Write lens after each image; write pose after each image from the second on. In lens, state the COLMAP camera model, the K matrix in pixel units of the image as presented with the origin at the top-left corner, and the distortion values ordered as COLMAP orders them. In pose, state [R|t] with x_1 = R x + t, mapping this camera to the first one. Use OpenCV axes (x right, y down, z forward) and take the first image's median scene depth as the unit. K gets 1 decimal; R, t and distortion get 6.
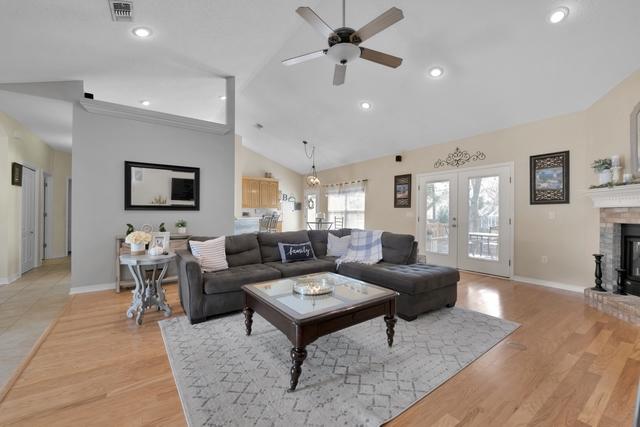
lens RADIAL K [[256.1, 0, 320.9], [0, 256.1, 213.9], [0, 0, 1]] dist [-0.001702, -0.001367]
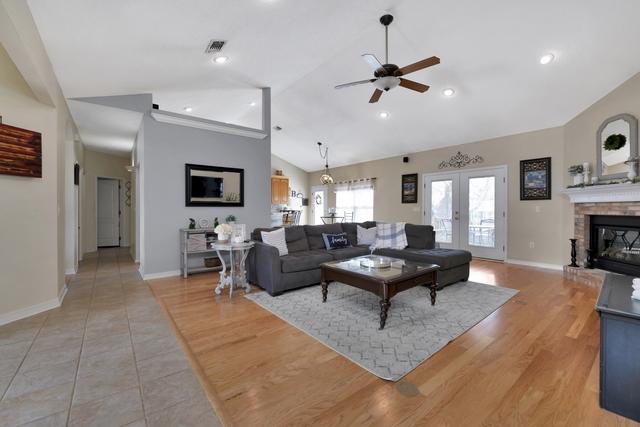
lens RADIAL K [[256.1, 0, 324.3], [0, 256.1, 210.9], [0, 0, 1]] dist [-0.001702, -0.001367]
pose [[0.998015, -0.006221, 0.062664, -0.232469], [0.005805, 0.999960, 0.006823, 0.000058], [-0.062704, -0.006446, 0.998011, -0.194845]]
